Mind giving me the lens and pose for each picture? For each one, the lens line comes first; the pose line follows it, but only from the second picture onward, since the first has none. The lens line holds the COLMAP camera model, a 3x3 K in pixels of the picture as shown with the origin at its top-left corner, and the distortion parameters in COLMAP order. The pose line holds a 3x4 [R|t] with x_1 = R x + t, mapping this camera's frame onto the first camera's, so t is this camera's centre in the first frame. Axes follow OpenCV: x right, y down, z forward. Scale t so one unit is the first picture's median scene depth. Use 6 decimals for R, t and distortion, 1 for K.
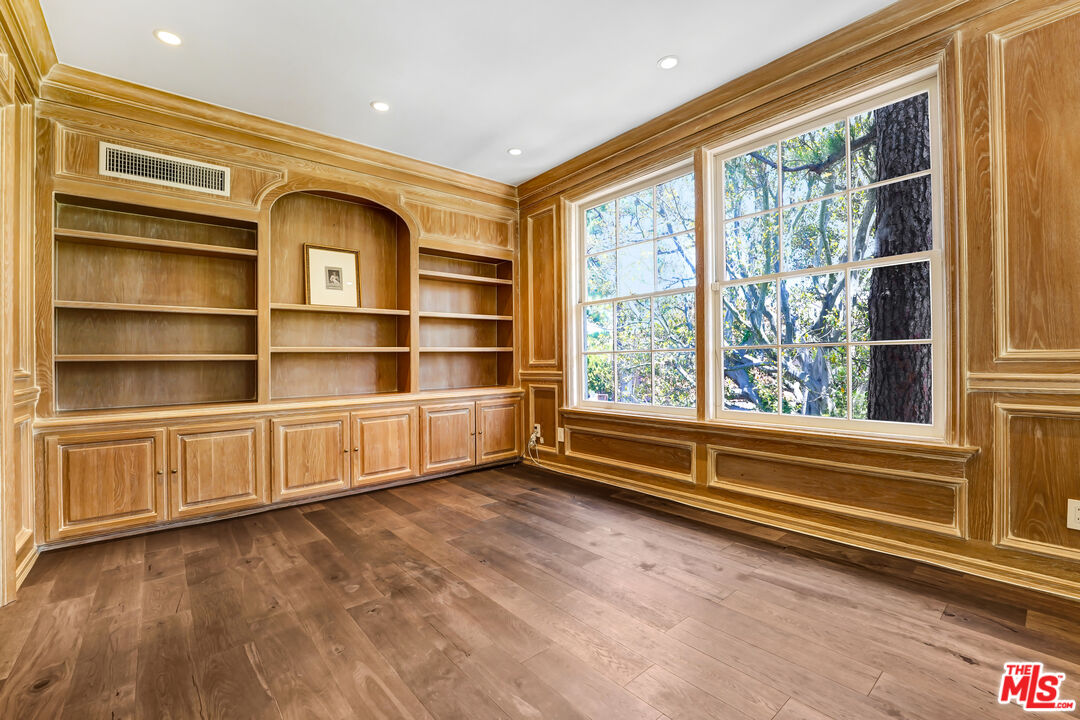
lens RADIAL K [[467.9, 0, 538.9], [0, 467.9, 361.0], [0, 0, 1]] dist [-0.025471, 0.003774]
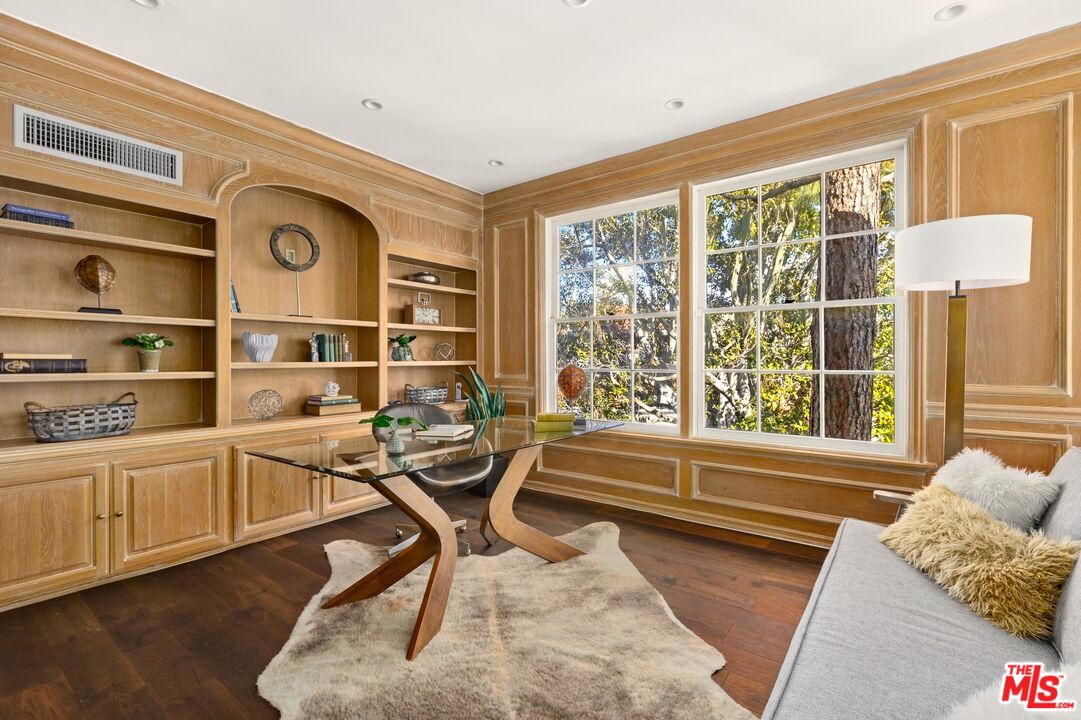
lens RADIAL K [[491.6, 0, 533.7], [0, 491.6, 362.0], [0, 0, 1]] dist [0.001195, -0.000532]
pose [[0.976245, 0.013384, 0.216255, -0.231096], [-0.014078, 0.999900, 0.001671, -0.042923], [-0.216211, -0.004676, 0.976335, -0.026579]]
